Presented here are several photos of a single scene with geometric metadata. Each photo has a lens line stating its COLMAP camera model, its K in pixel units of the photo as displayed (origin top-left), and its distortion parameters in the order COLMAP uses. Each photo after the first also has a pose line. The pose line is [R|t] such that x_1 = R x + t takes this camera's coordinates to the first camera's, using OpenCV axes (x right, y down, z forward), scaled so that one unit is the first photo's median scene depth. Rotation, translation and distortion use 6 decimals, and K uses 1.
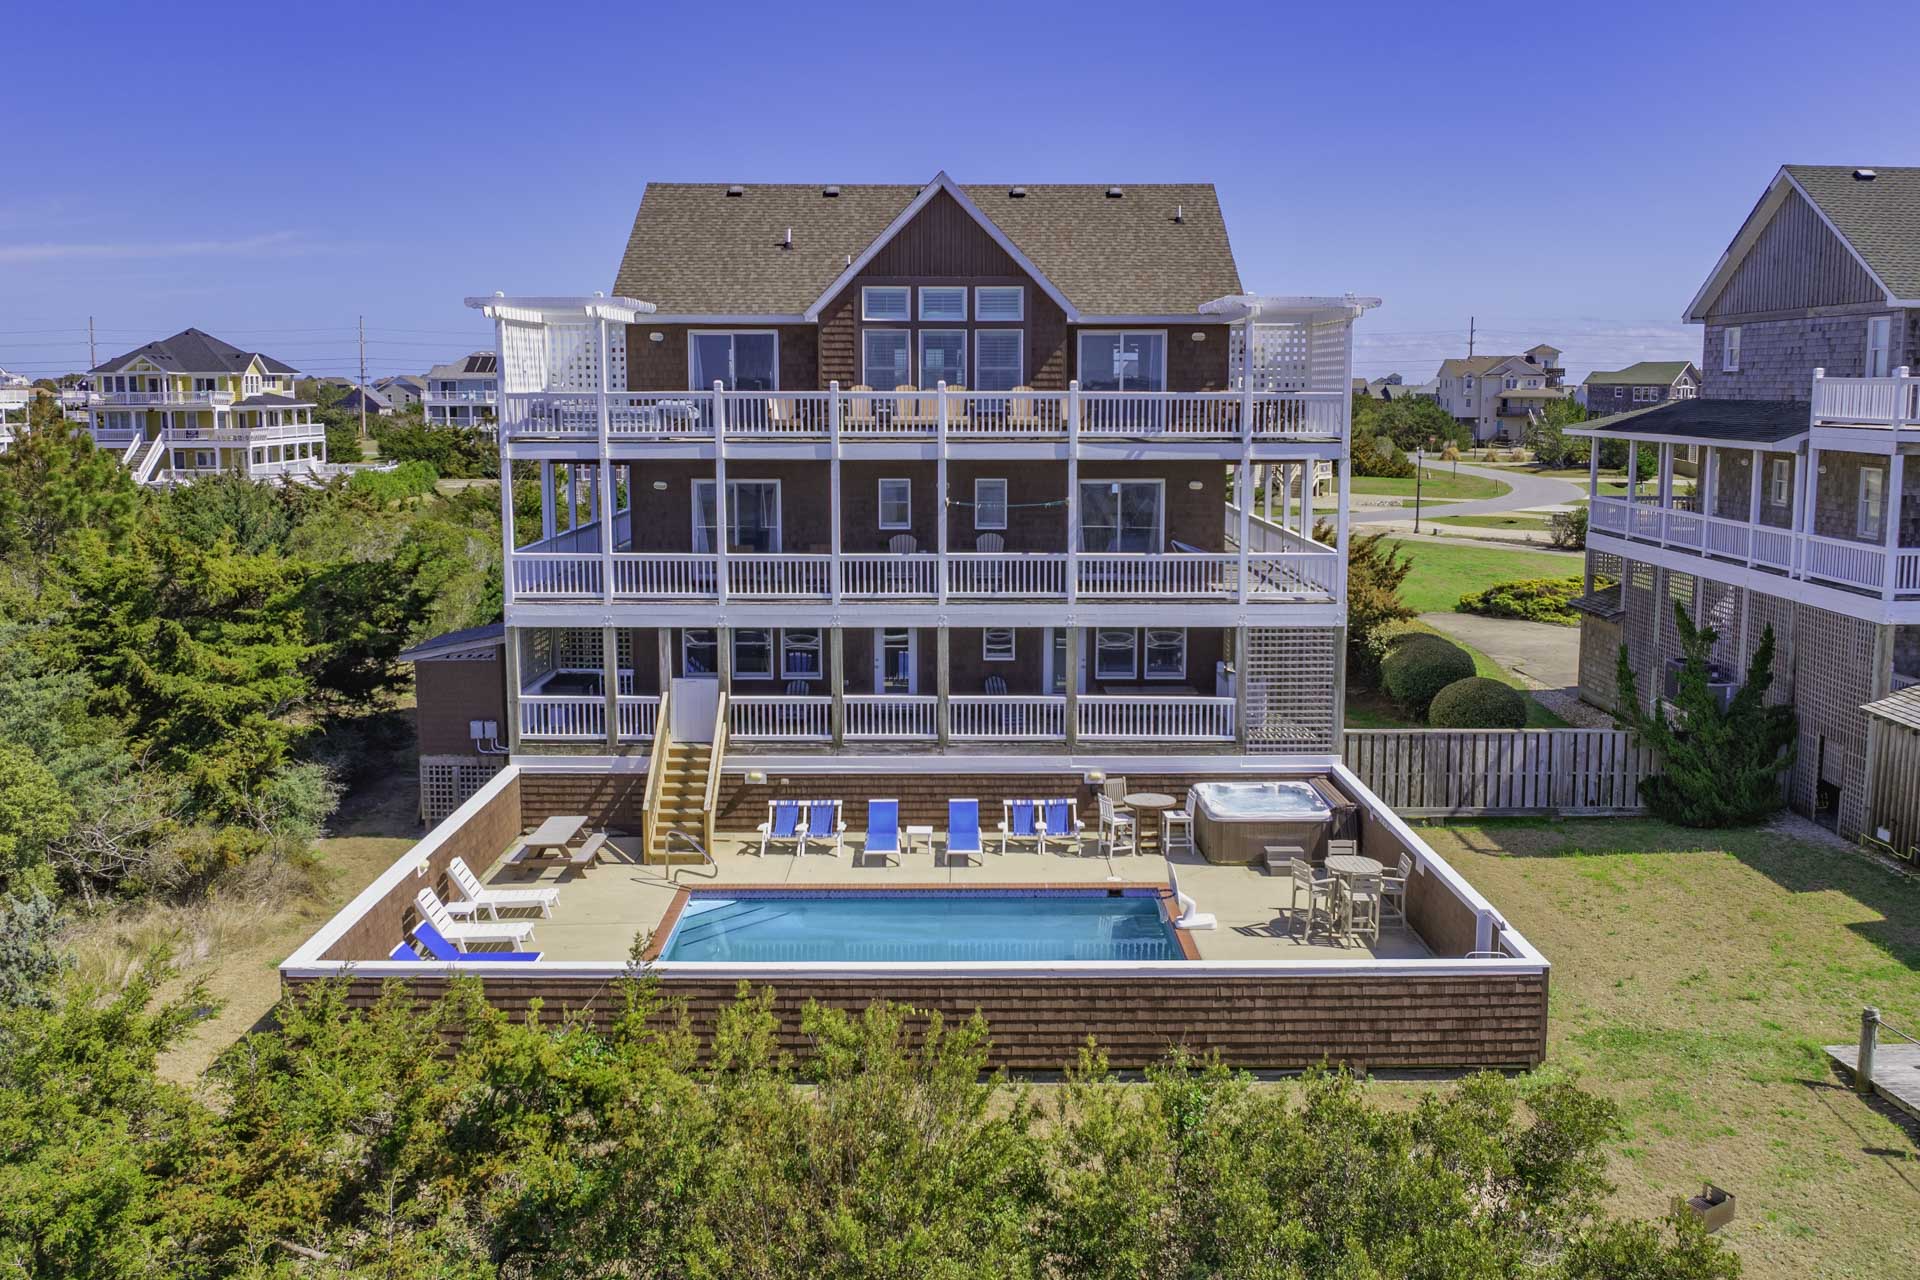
lens RADIAL K [[1529.0, 0, 960.0], [0, 1529.0, 640.0], [0, 0, 1]] dist [-0.009537, 0.002241]
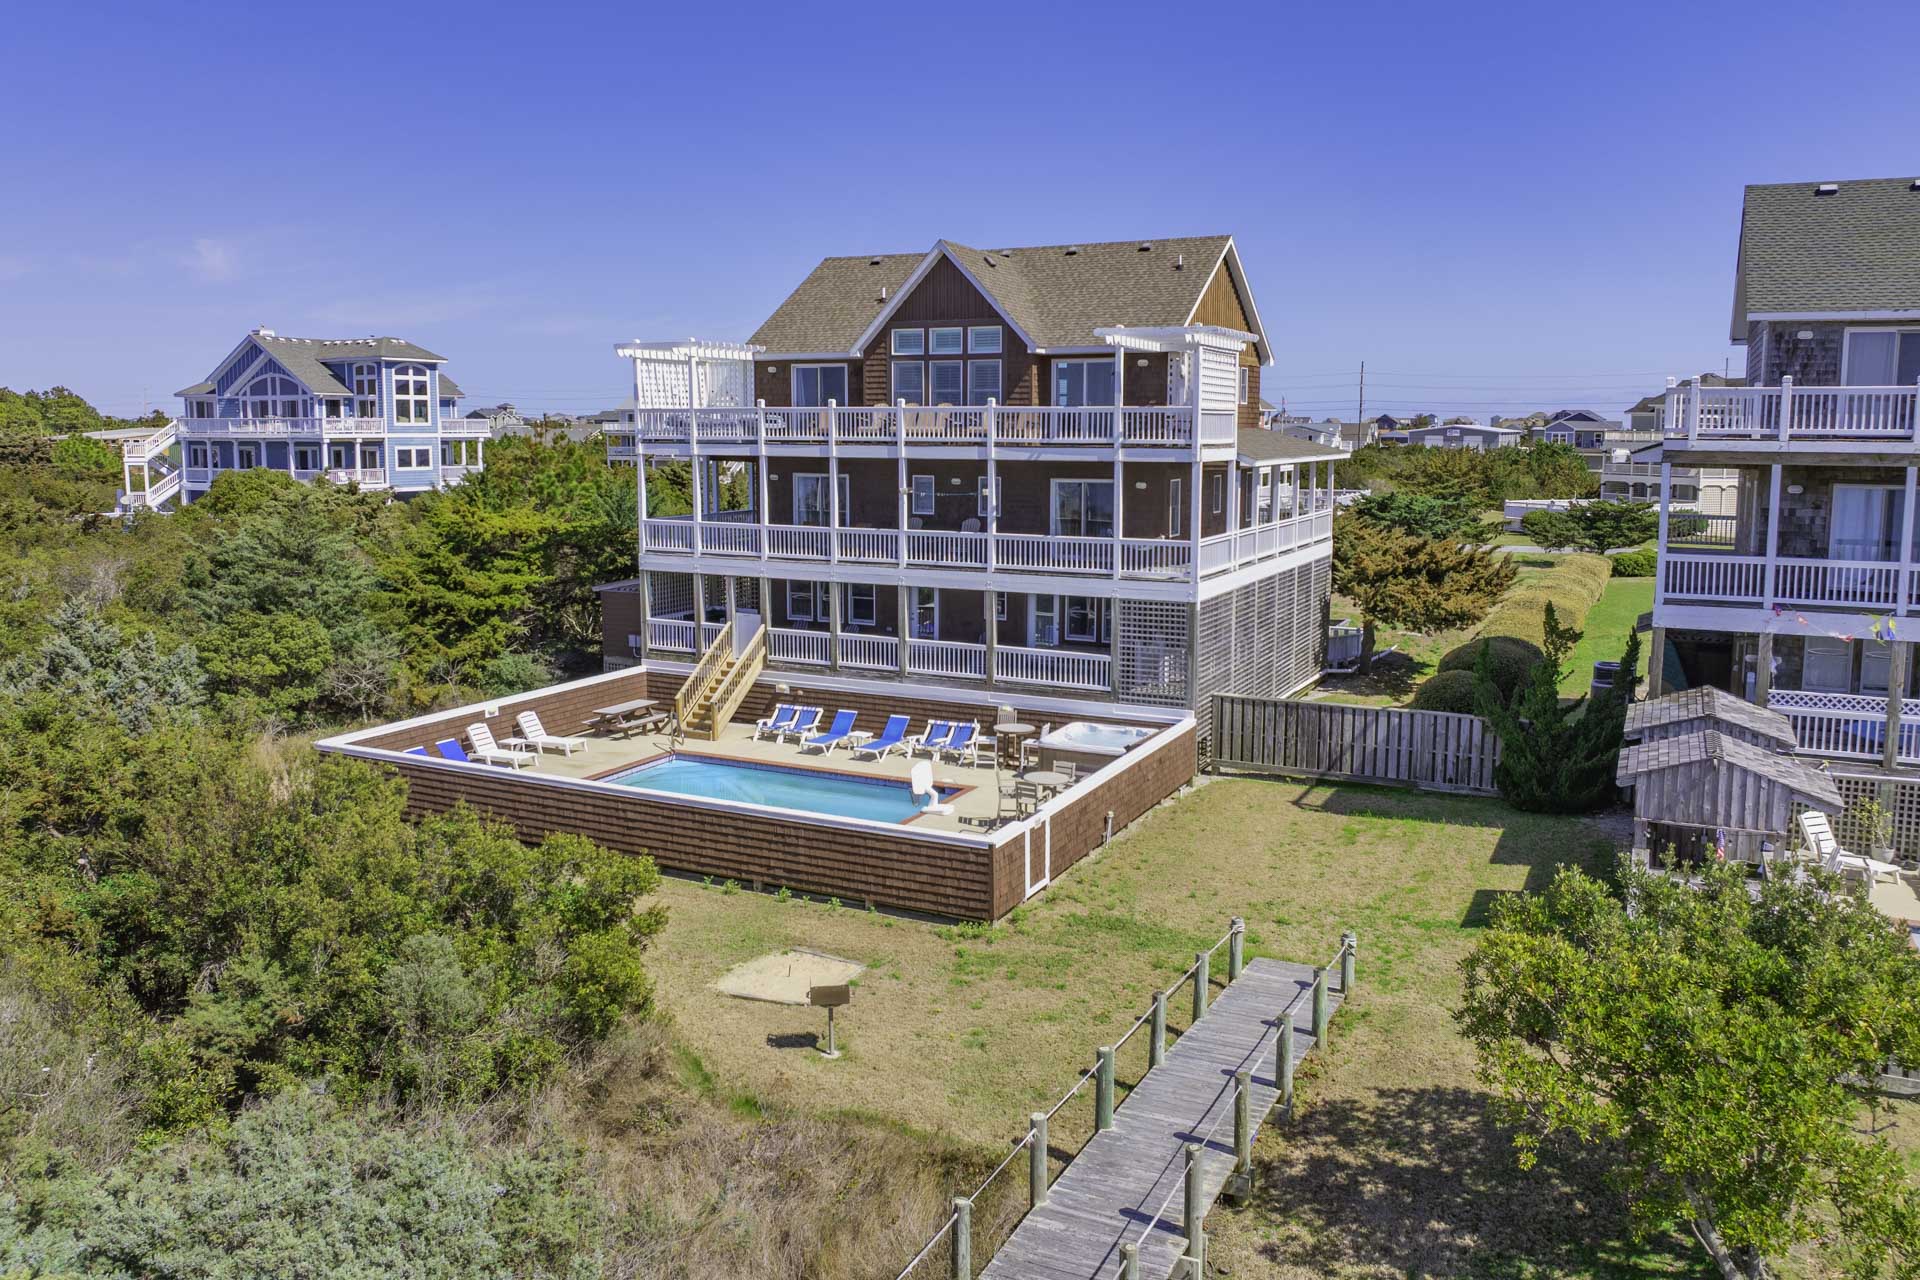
lens RADIAL K [[1416.1, 0, 962.1], [0, 1416.1, 588.7], [0, 0, 1]] dist [-0.002579, -0.000354]
pose [[0.890067, 0.052391, -0.452809, 0.586510], [-0.067648, 0.997555, -0.017553, 0.012251], [0.450782, 0.046254, 0.891435, -0.066227]]
